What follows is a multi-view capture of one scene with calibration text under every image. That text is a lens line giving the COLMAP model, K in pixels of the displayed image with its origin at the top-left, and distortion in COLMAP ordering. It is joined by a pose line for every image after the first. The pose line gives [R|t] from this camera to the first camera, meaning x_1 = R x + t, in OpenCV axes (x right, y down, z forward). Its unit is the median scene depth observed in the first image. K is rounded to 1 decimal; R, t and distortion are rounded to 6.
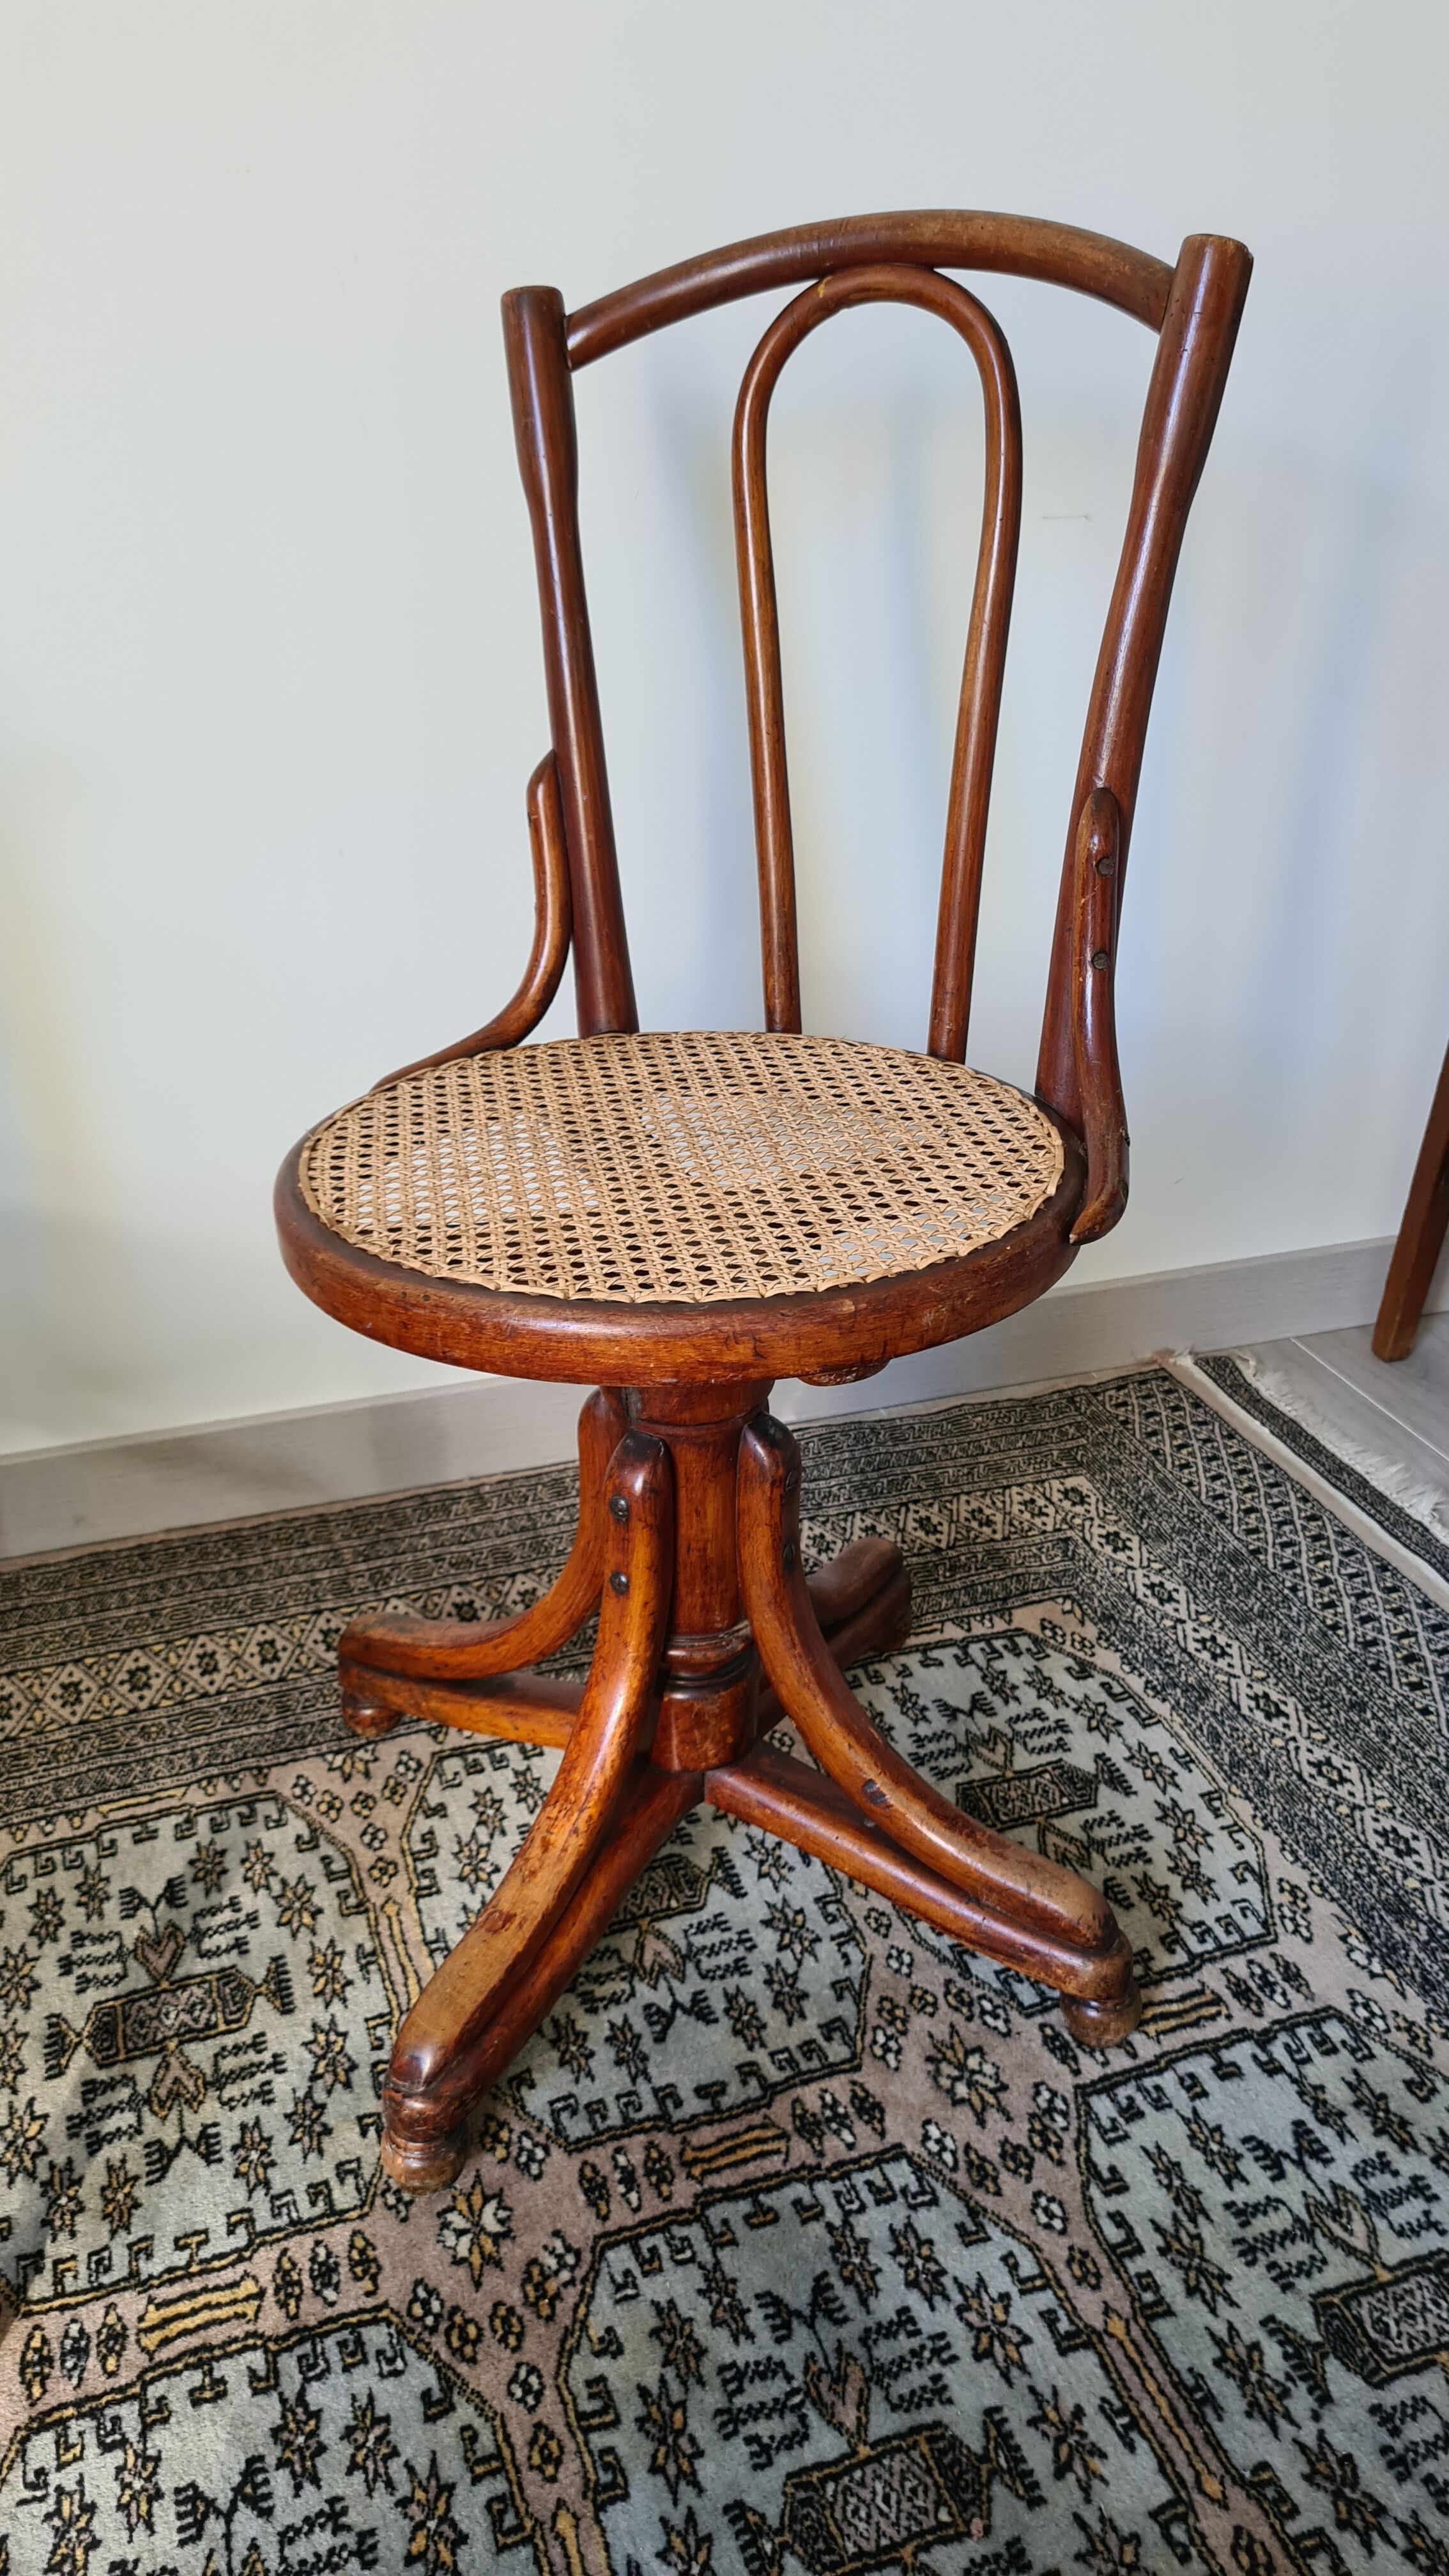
lens RADIAL K [[1953.6, 0, 725.8], [0, 1953.6, 1279.8], [0, 0, 1]] dist [0.054359, -0.049541]
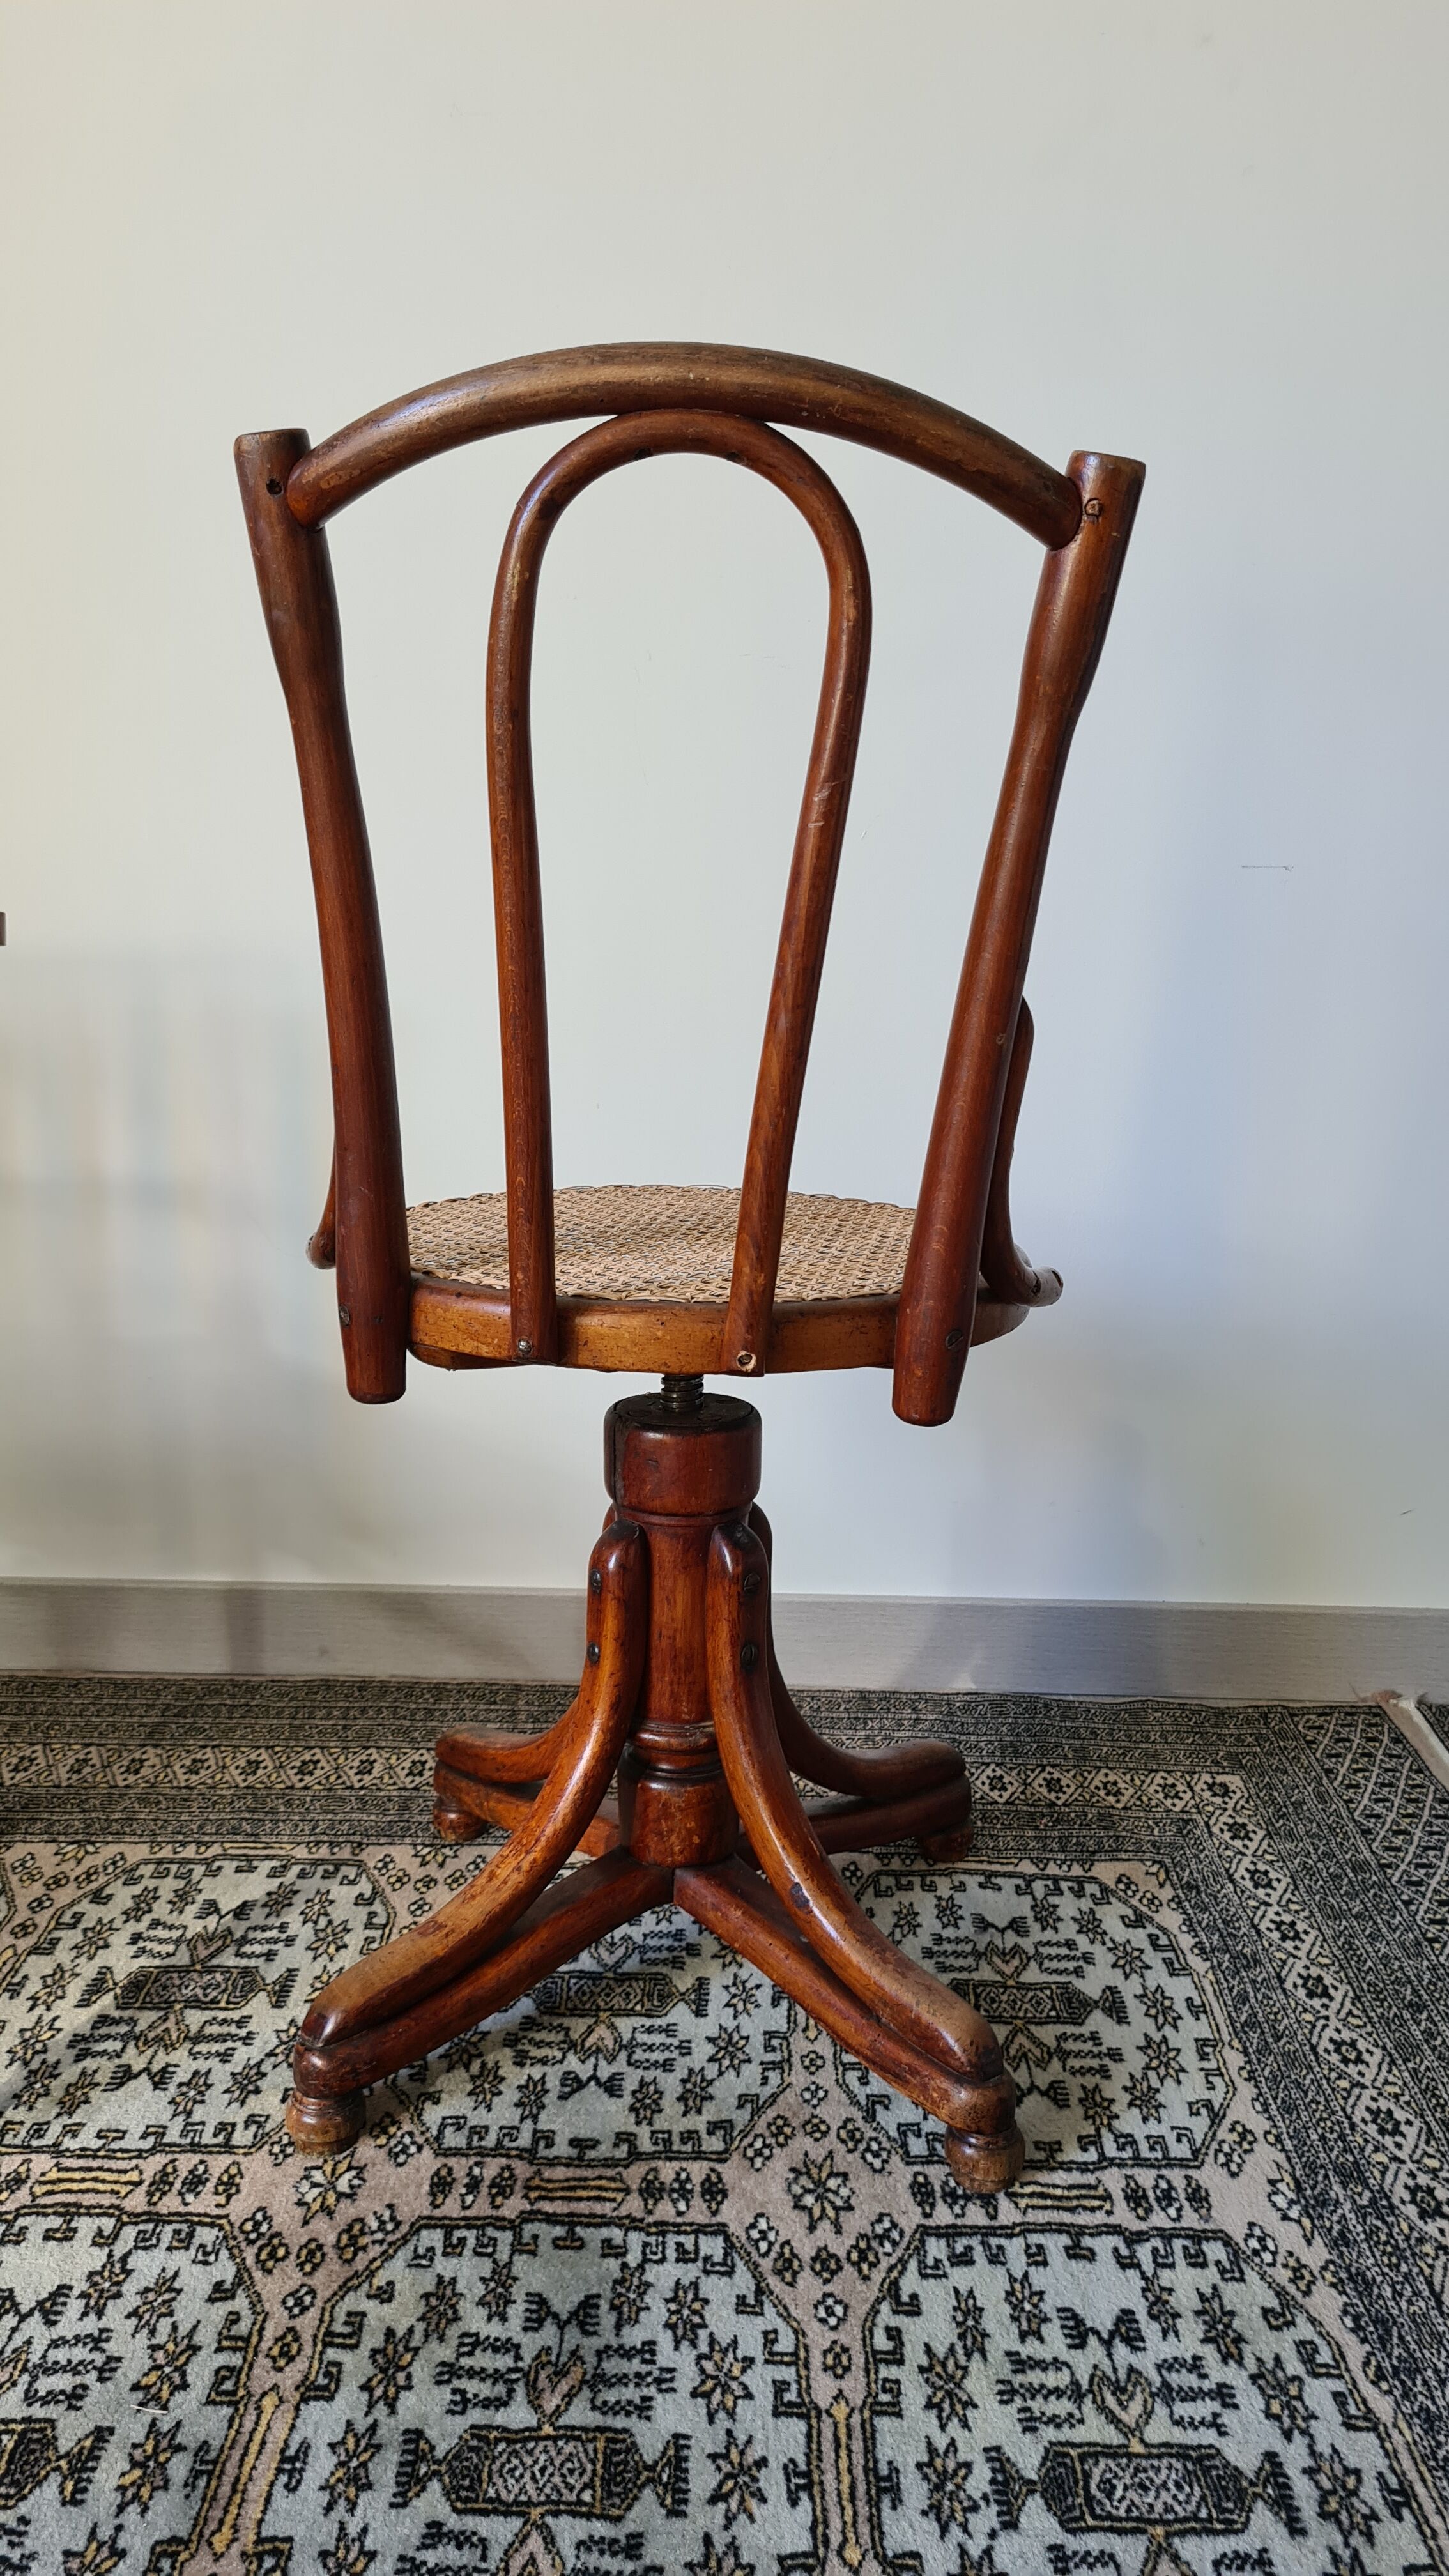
lens RADIAL K [[1953.6, 0, 697.5], [0, 1953.6, 1240.8], [0, 0, 1]] dist [0.054359, -0.049541]
pose [[0.935800, 0.073260, -0.344835, 0.432413], [-0.162820, 0.957408, -0.238453, 0.213313], [0.312679, 0.279290, 0.907870, -0.096547]]
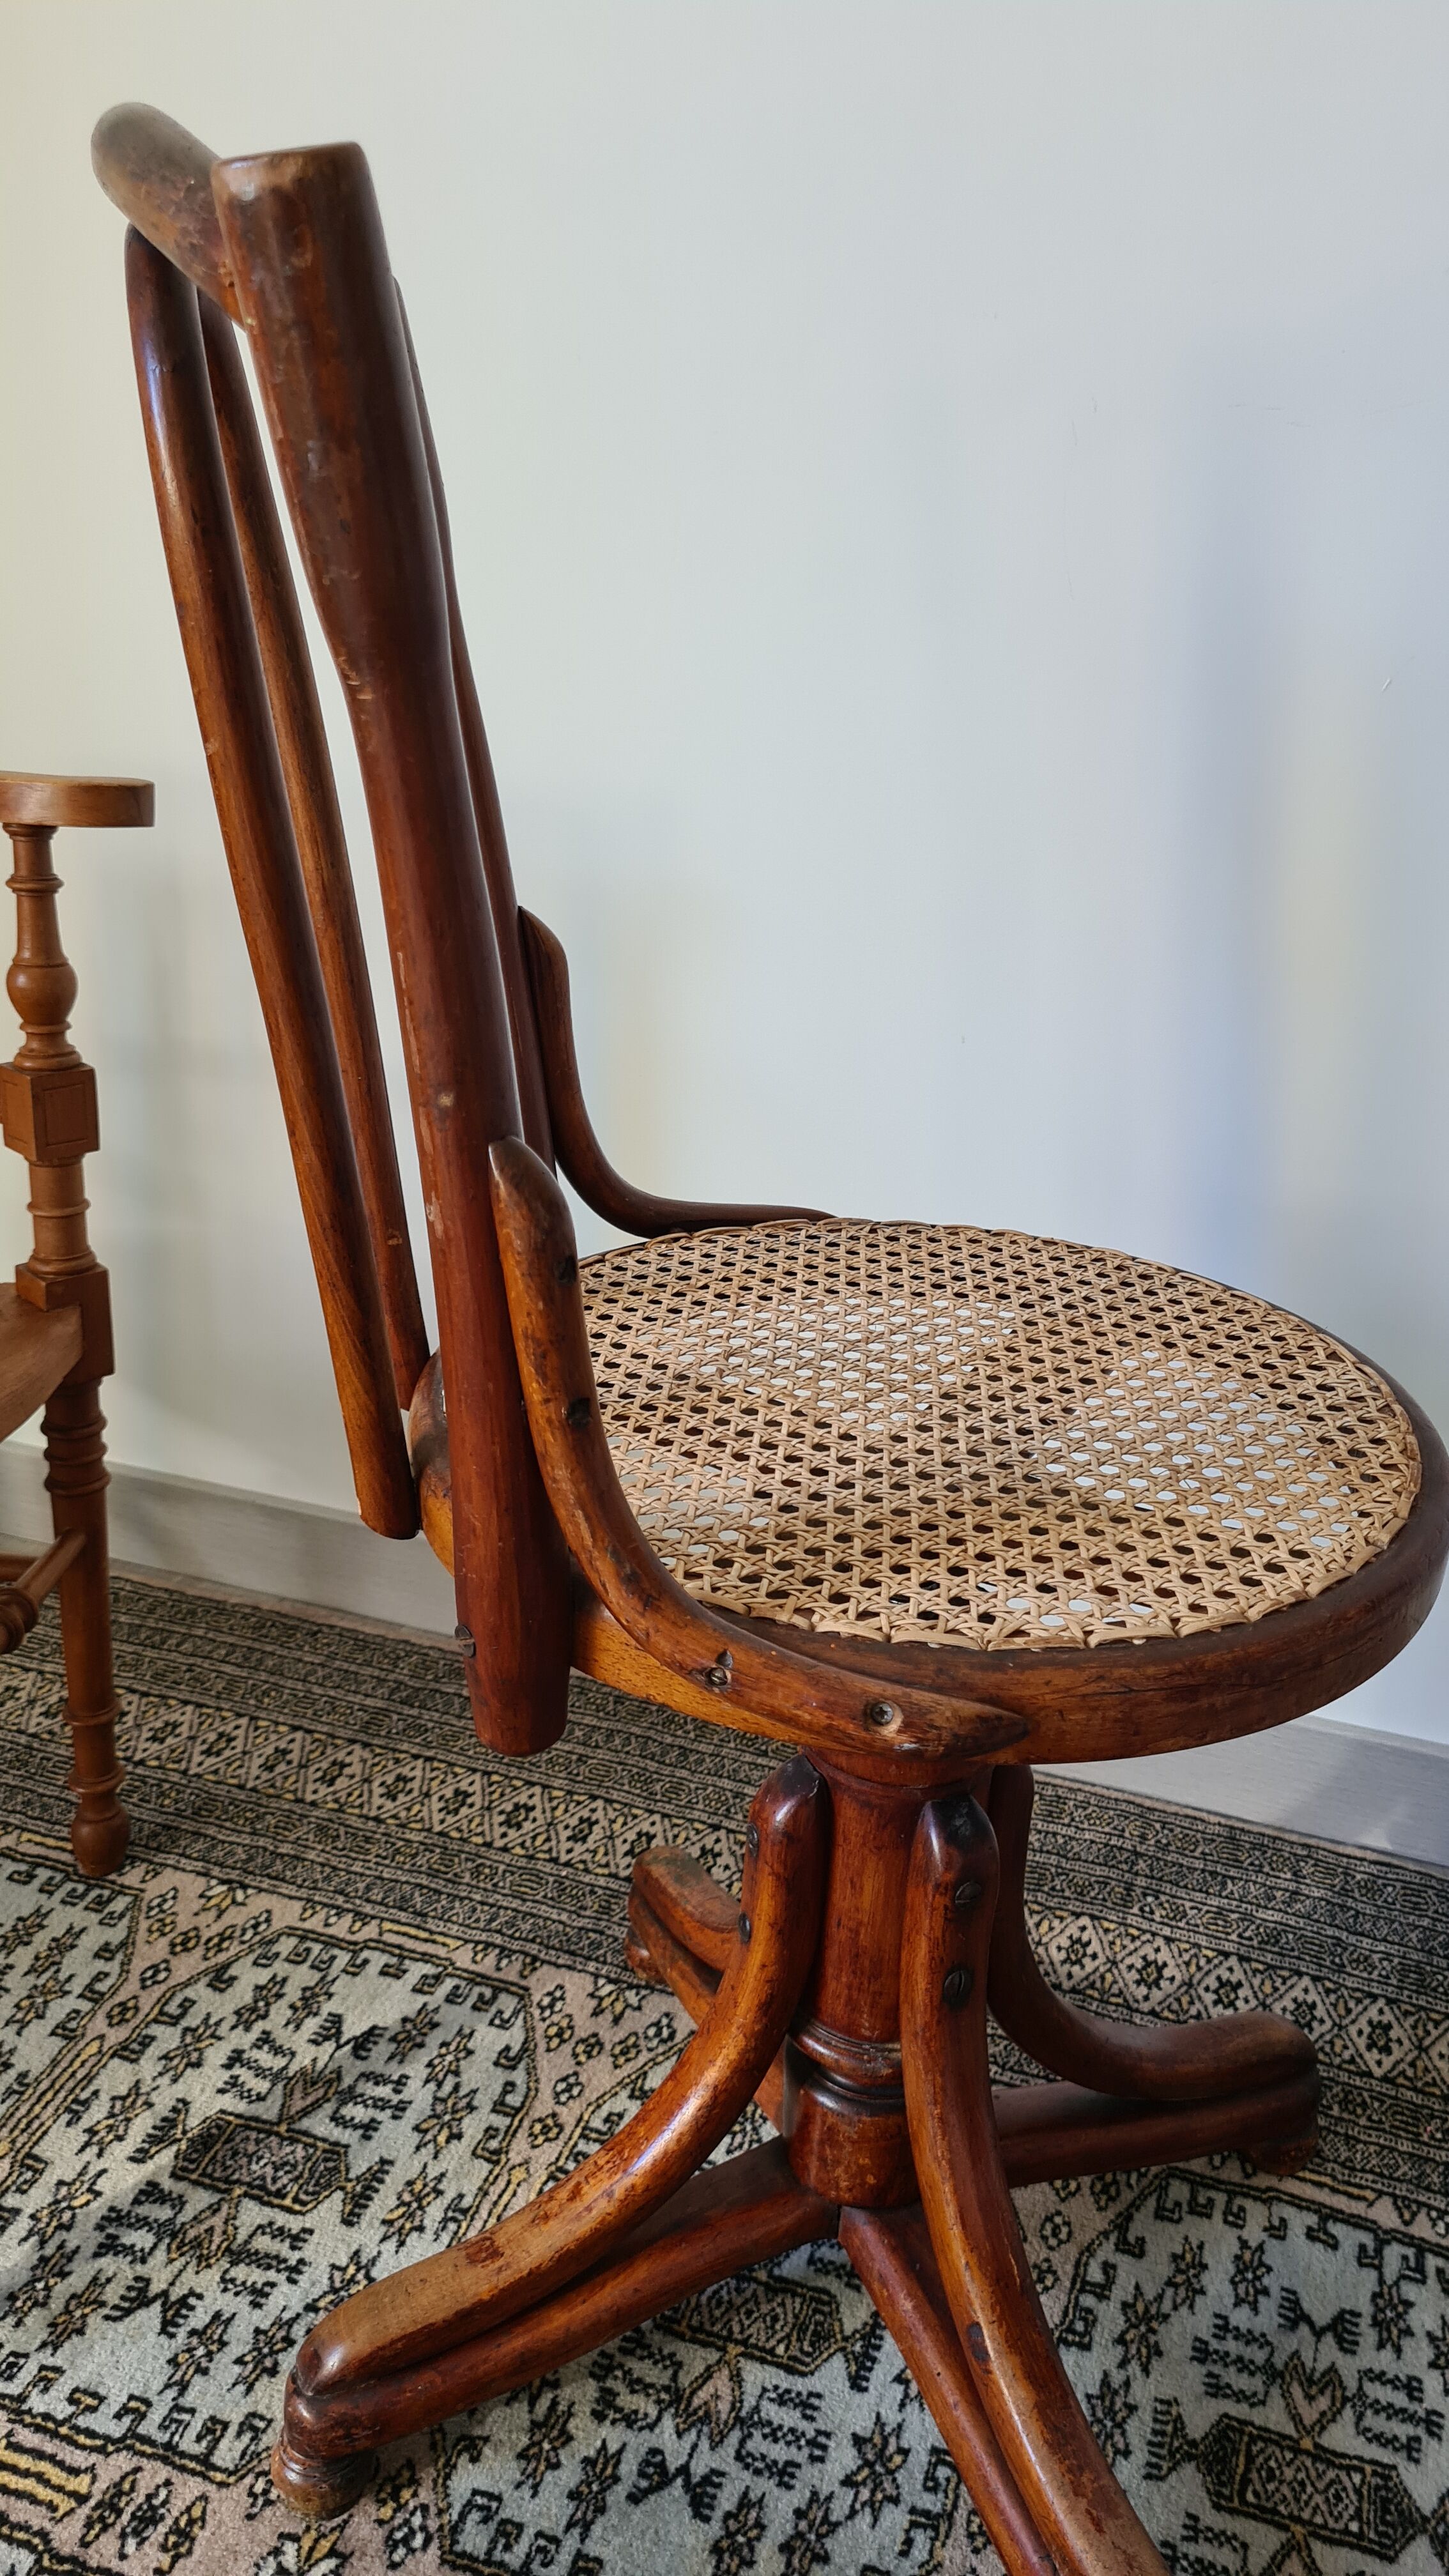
lens RADIAL K [[1953.6, 0, 707.1], [0, 1953.6, 1269.0], [0, 0, 1]] dist [0.054359, -0.049541]
pose [[0.787028, 0.246216, -0.565654, 0.377684], [-0.301324, 0.953512, -0.004209, -0.115376], [0.538322, 0.173758, 0.824632, 0.303894]]
